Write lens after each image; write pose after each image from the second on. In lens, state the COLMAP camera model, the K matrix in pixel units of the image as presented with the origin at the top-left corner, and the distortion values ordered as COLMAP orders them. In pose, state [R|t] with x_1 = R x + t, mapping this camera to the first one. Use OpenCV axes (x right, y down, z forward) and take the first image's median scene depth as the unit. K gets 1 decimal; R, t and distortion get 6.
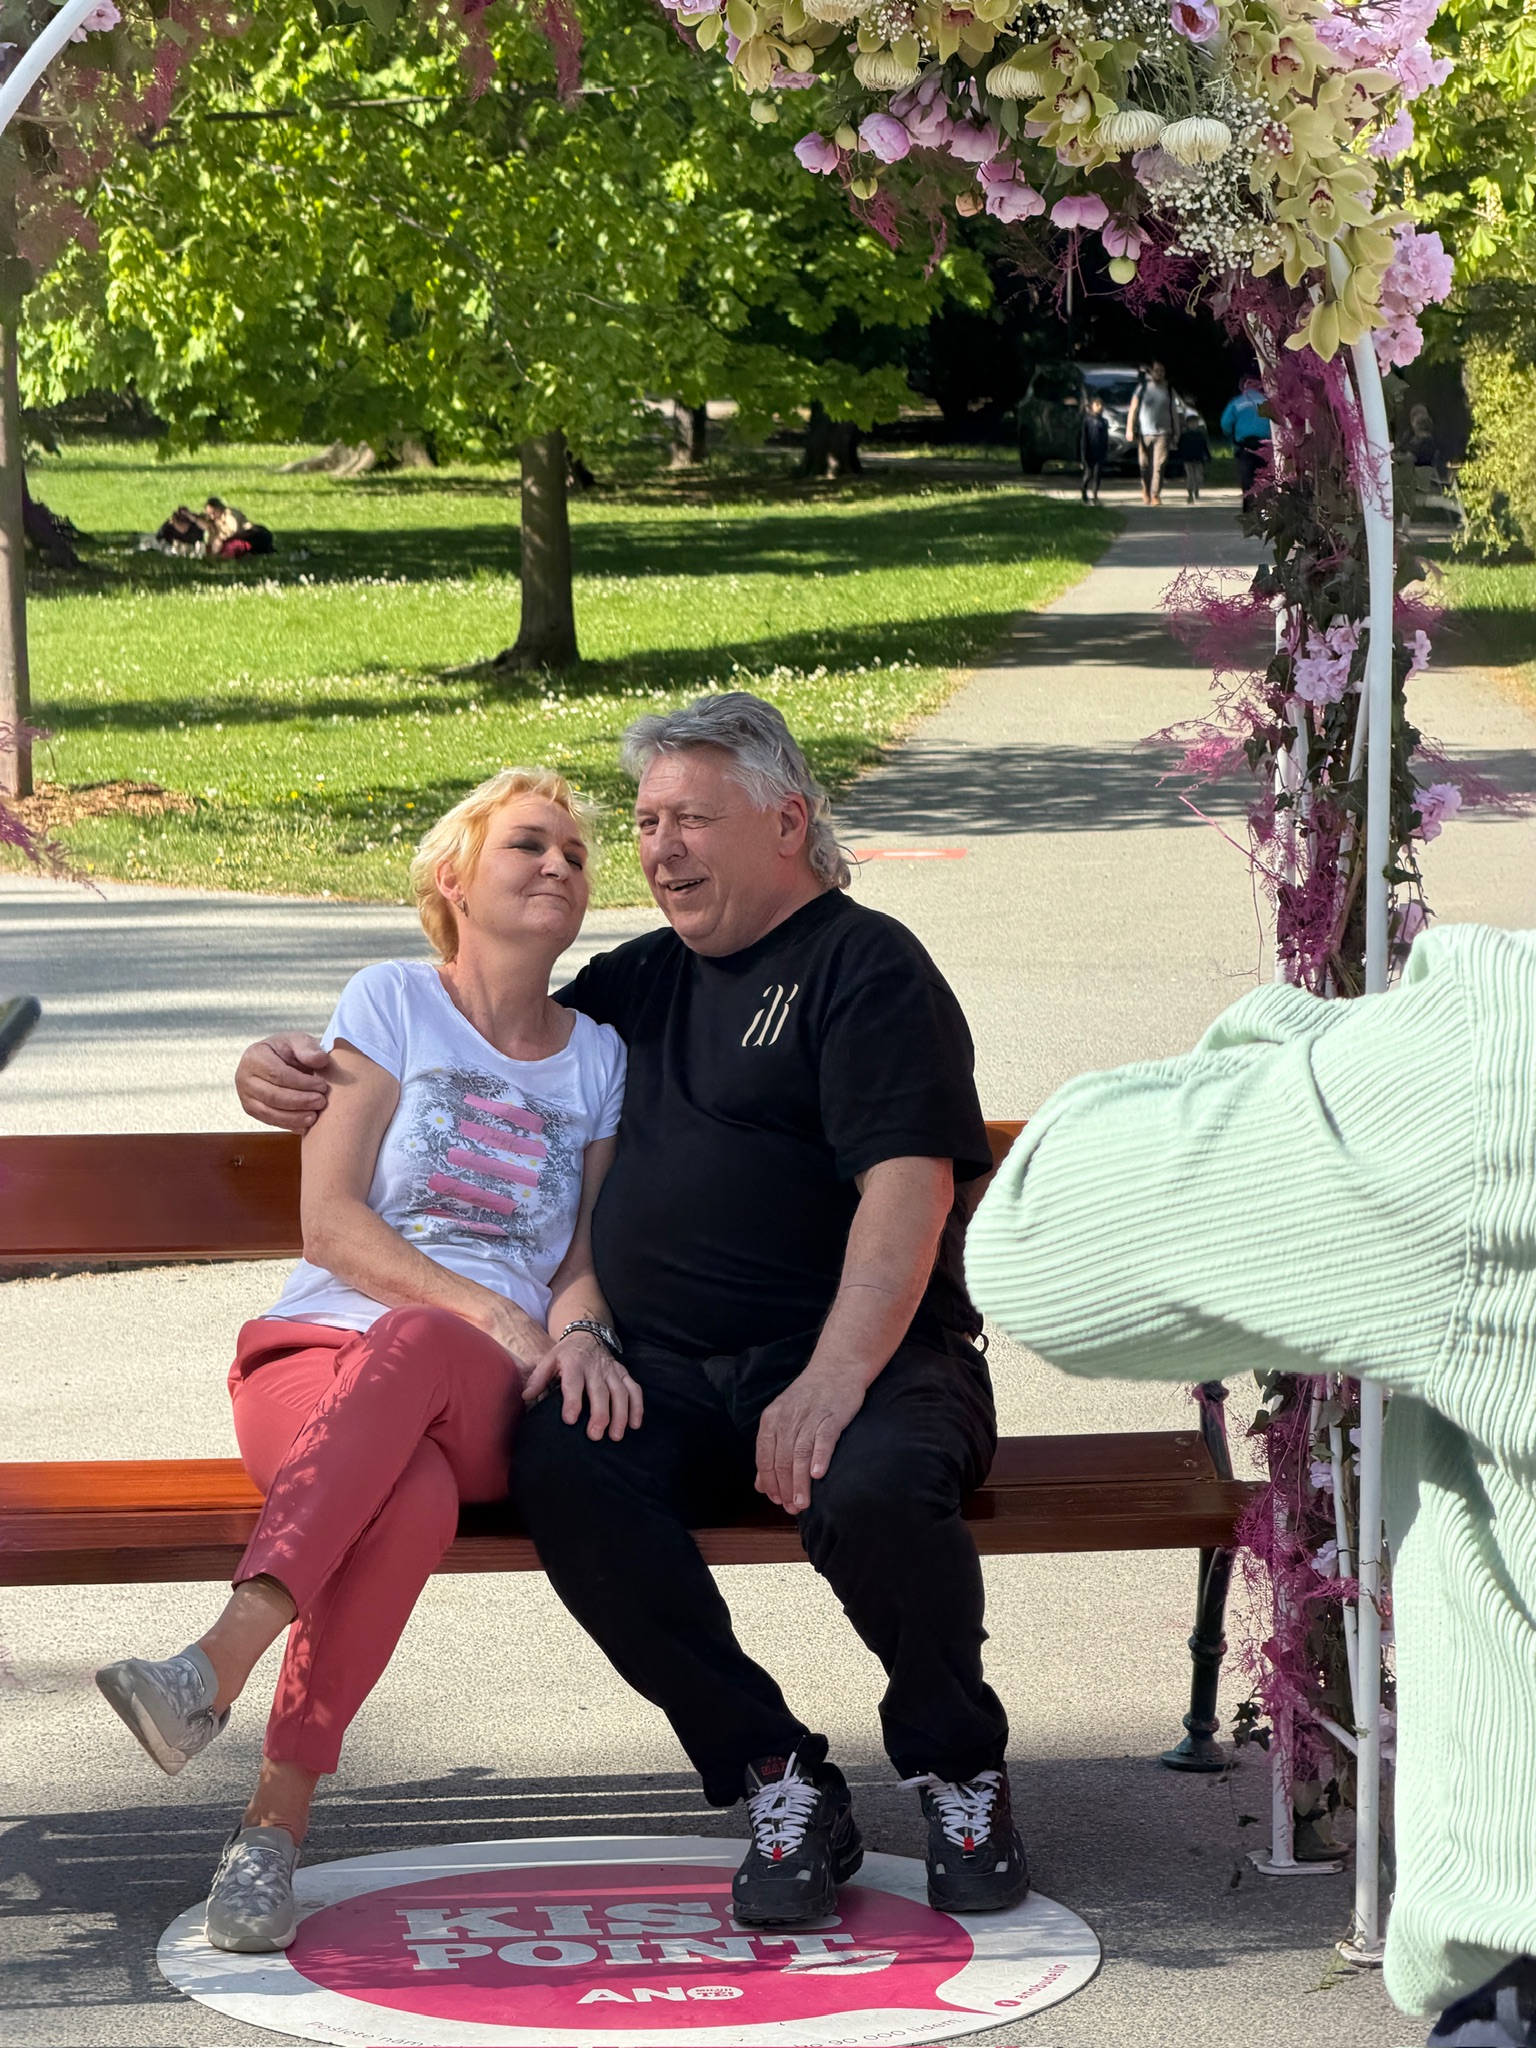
lens RADIAL K [[6173.2, 0, 767.6], [0, 6173.2, 1021.0], [0, 0, 1]] dist [0.181923, 0.000000]
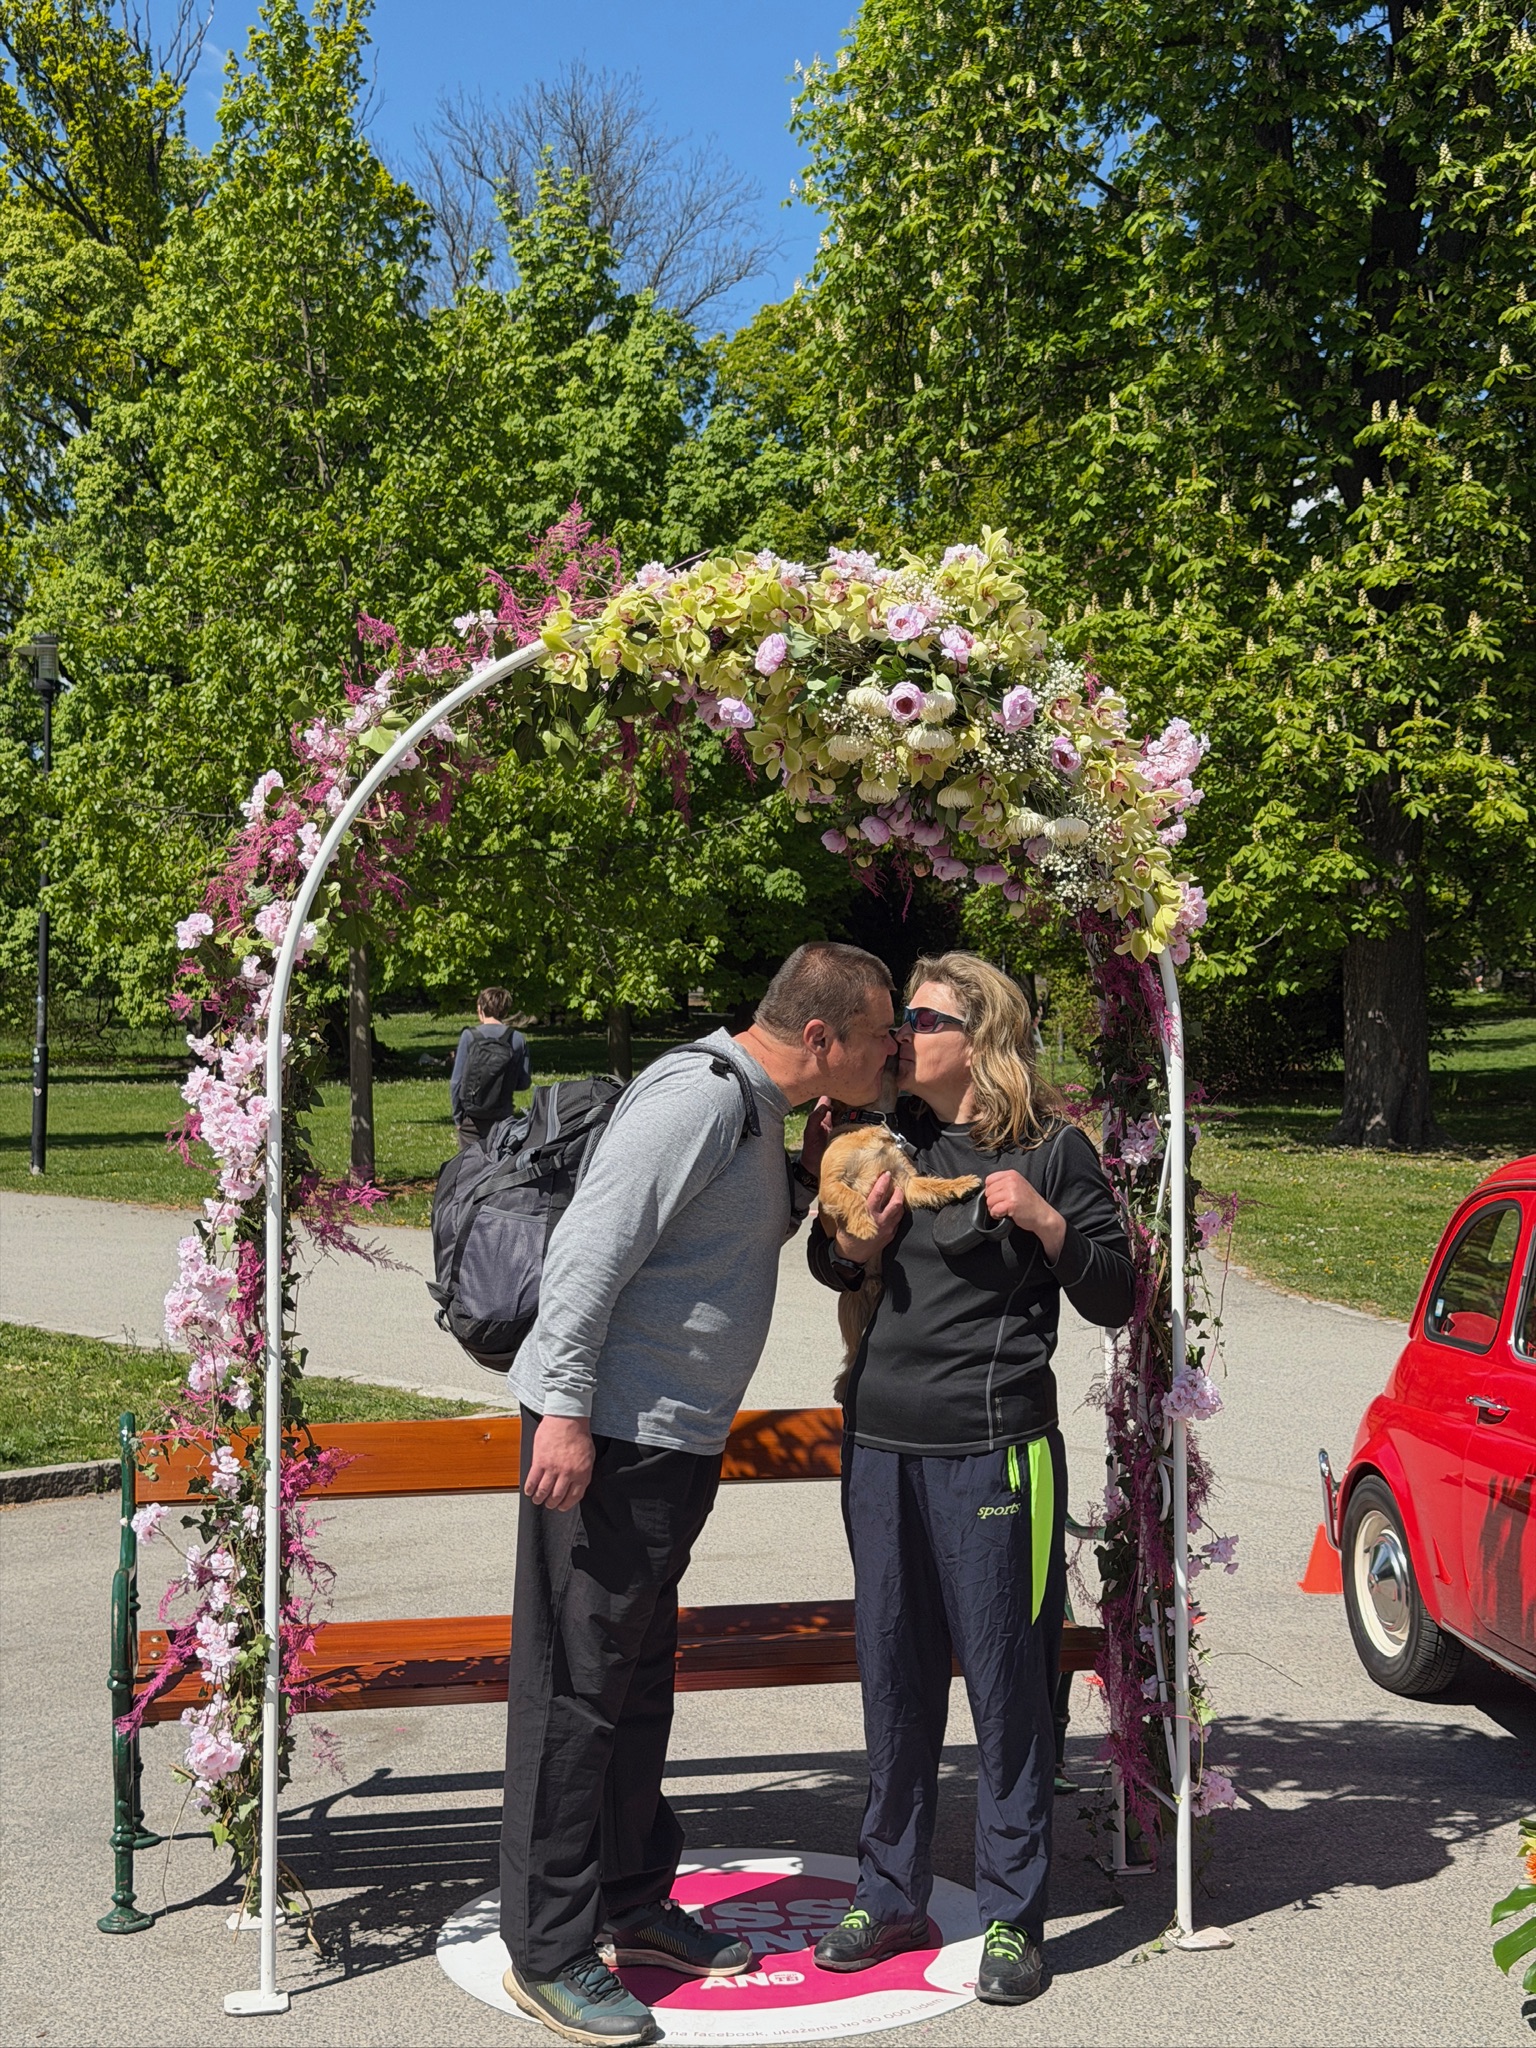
lens RADIAL K [[2822.0, 0, 764.8], [0, 2822.0, 1022.2], [0, 0, 1]] dist [0.025206, 0.000000]
pose [[0.999802, -0.005926, 0.018987, -0.026176], [0.007609, 0.995929, -0.089815, -0.023108], [-0.018378, 0.089942, 0.995777, 0.247948]]
